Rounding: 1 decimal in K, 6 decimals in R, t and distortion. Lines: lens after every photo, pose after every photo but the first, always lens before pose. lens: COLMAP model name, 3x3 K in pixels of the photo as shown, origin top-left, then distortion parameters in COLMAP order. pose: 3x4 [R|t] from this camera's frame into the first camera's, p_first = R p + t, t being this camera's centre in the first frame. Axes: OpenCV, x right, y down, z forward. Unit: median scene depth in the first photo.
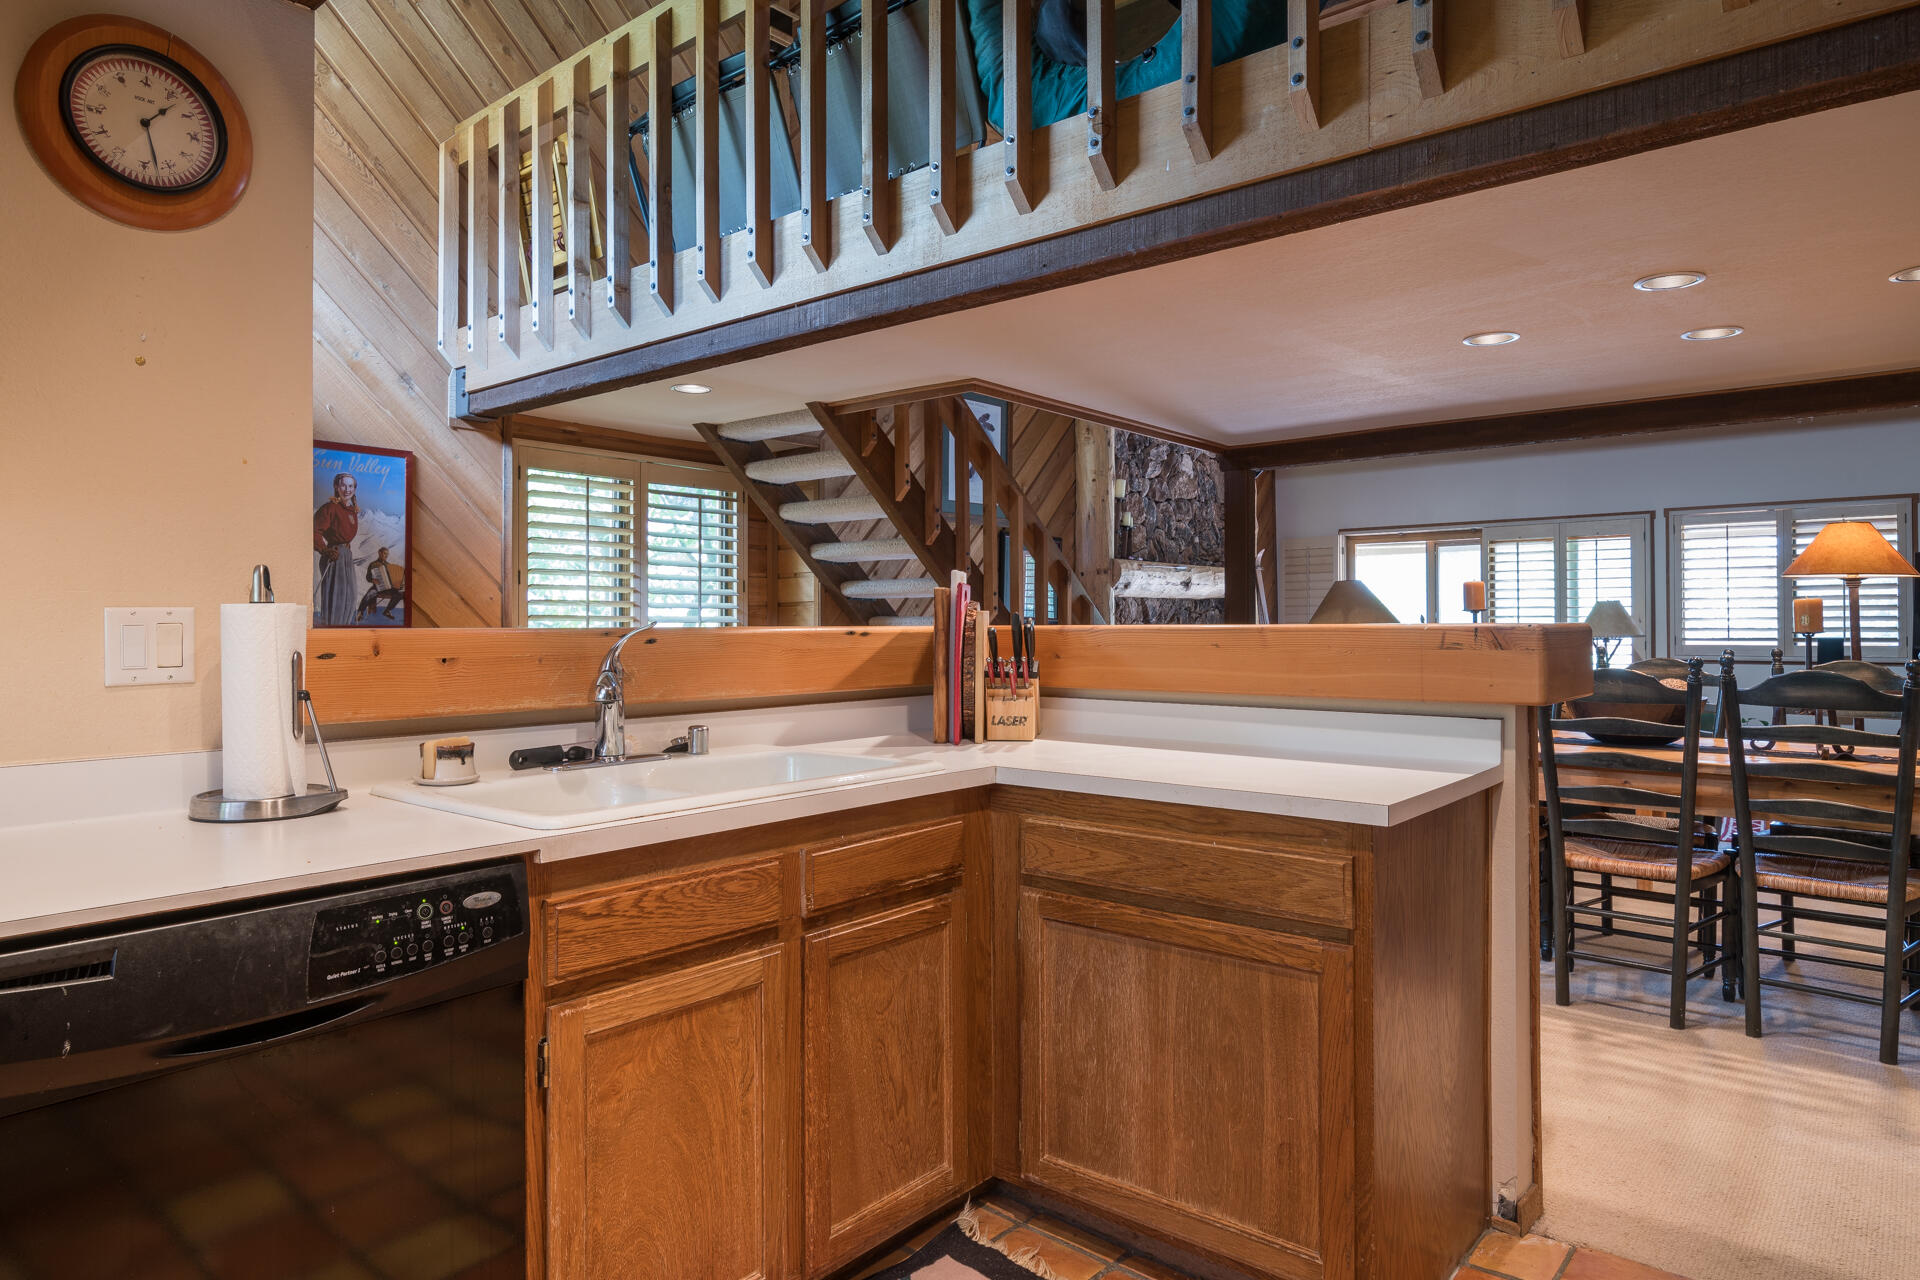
lens RADIAL K [[1139.7, 0, 954.6], [0, 1139.7, 624.0], [0, 0, 1]] dist [-0.006823, -0.000875]
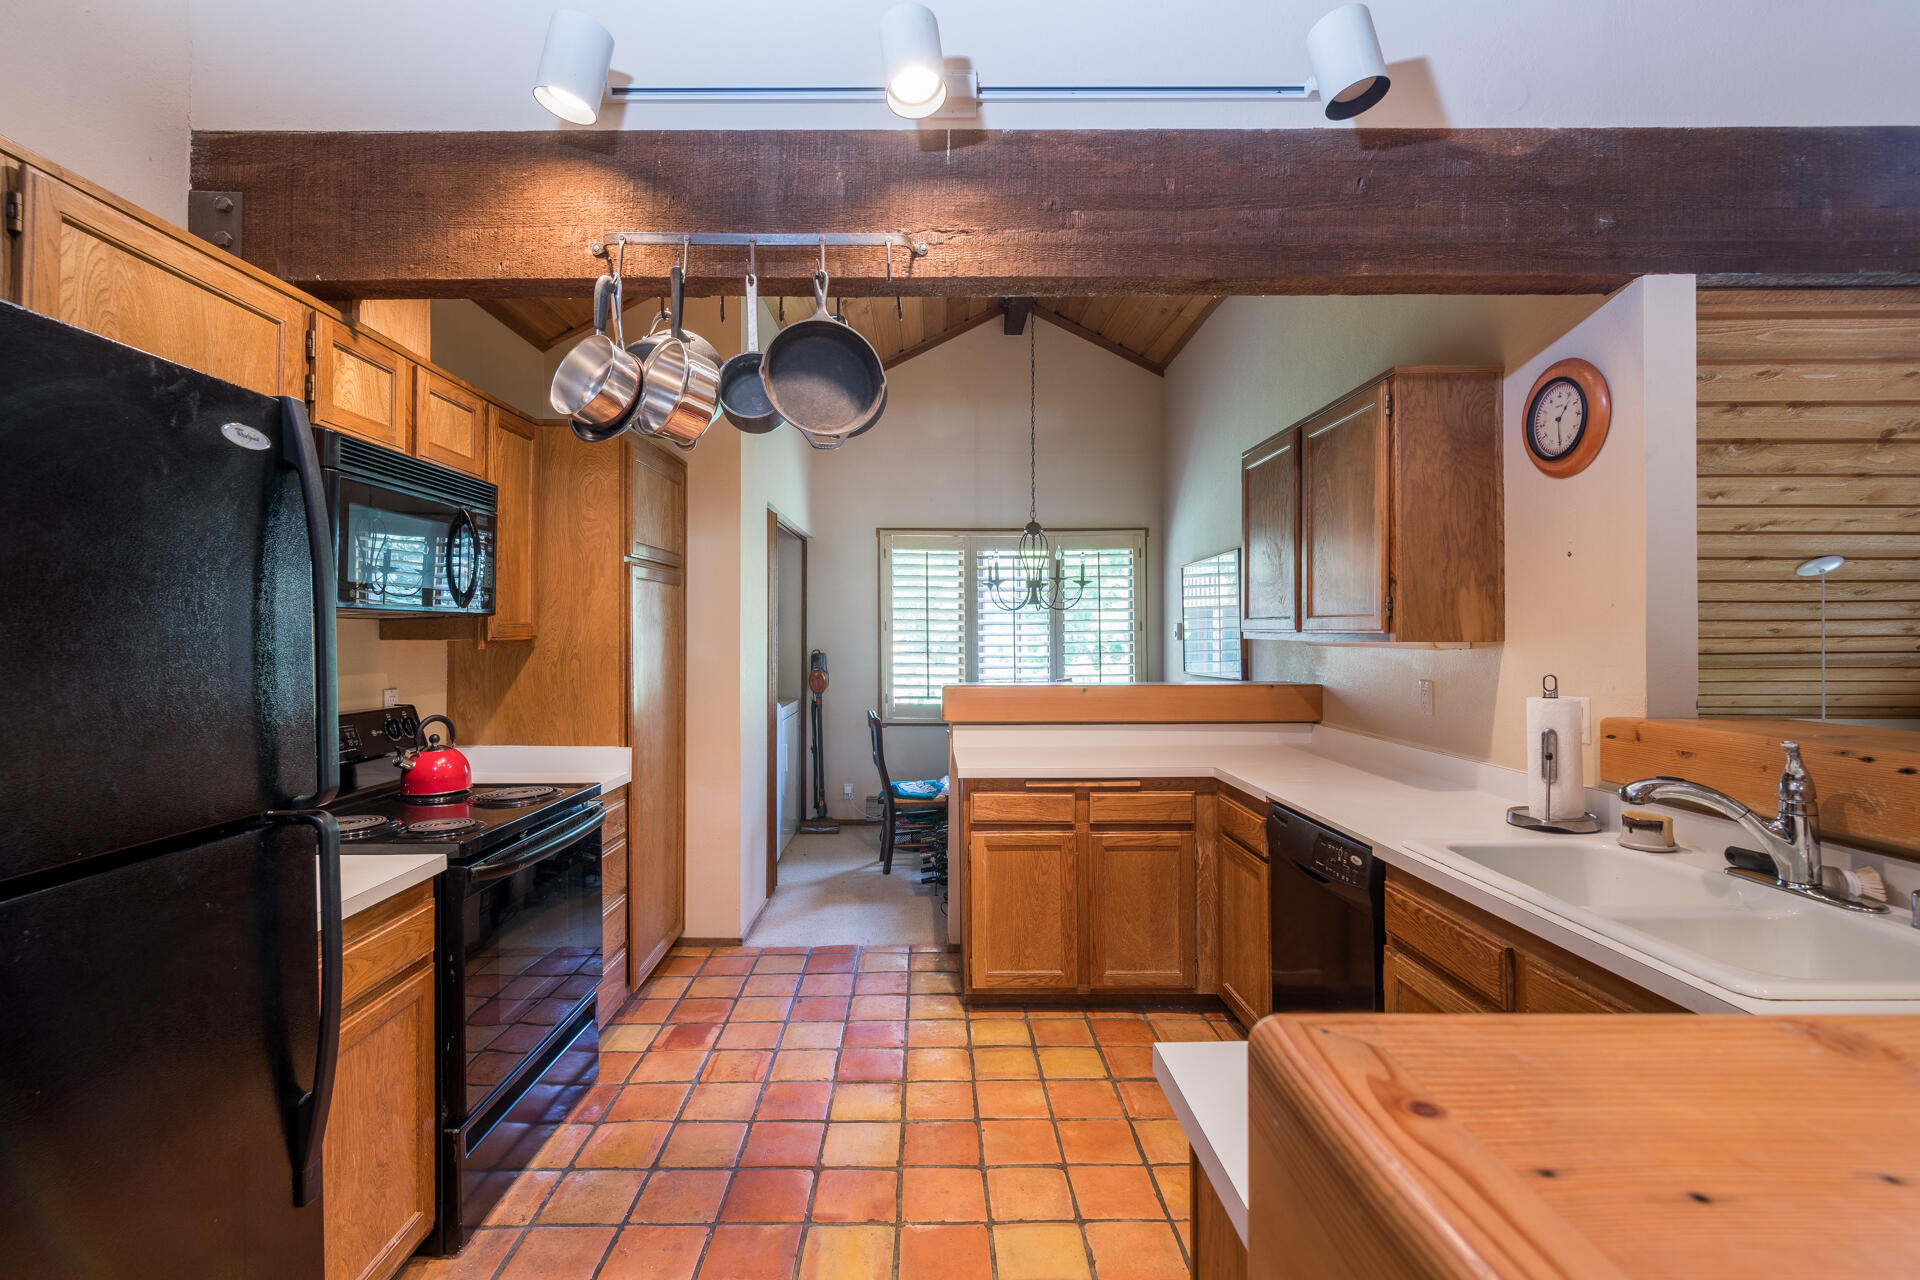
lens RADIAL K [[863.2, 0, 948.3], [0, 863.2, 633.1], [0, 0, 1]] dist [-0.001758, 0.000853]
pose [[-0.760008, 0.001278, -0.649912, 0.865576], [0.004004, 0.999988, -0.002716, -0.110839], [0.649901, -0.004666, -0.760005, 1.389165]]
